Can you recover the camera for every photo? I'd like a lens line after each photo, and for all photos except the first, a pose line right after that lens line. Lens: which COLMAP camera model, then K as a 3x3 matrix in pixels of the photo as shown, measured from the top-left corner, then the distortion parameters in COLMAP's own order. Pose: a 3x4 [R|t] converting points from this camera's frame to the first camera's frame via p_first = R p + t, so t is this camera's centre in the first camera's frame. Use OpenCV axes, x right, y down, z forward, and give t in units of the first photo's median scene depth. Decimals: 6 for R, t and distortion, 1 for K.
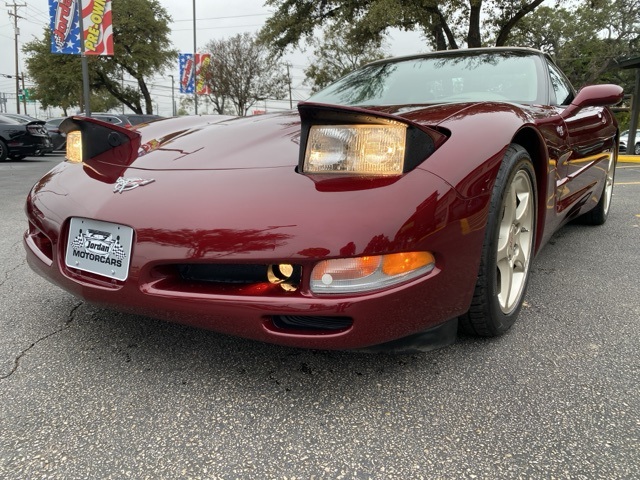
lens RADIAL K [[494.3, 0, 320.0], [0, 494.3, 240.0], [0, 0, 1]] dist [0.000602, 0.003294]
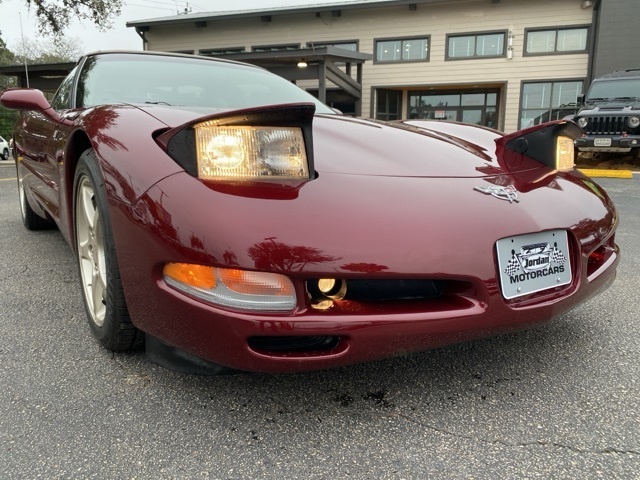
lens RADIAL K [[494.3, 0, 320.0], [0, 494.3, 240.0], [0, 0, 1]] dist [0.000602, 0.003294]
pose [[0.349273, -0.162400, 0.922840, -0.081787], [0.173833, 0.979000, 0.106491, -0.011032], [-0.920755, 0.123225, 0.370169, 0.058751]]
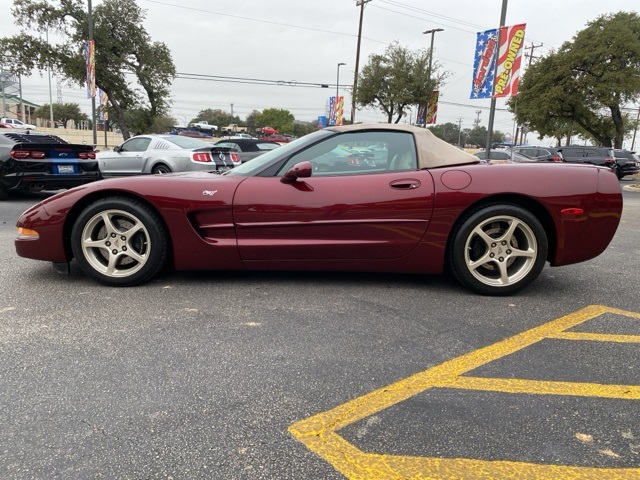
lens RADIAL K [[494.3, 0, 320.0], [0, 494.3, 240.0], [0, 0, 1]] dist [0.000602, 0.003294]
pose [[0.588419, 0.141552, -0.796069, 0.172975], [-0.183808, 0.982197, 0.038785, -0.017067], [0.787386, 0.123502, 0.603962, 0.027951]]
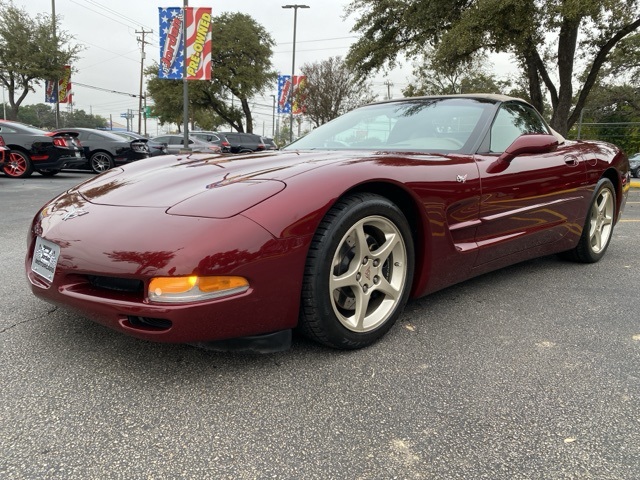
lens RADIAL K [[499.2, 0, 320.0], [0, 499.2, 240.0], [0, 0, 1]] dist [0.004291, -0.002290]
pose [[0.980298, 0.055184, -0.189660, 0.033781], [-0.062055, 0.997607, -0.030475, -0.002384], [0.187524, 0.041644, 0.981377, -0.014940]]
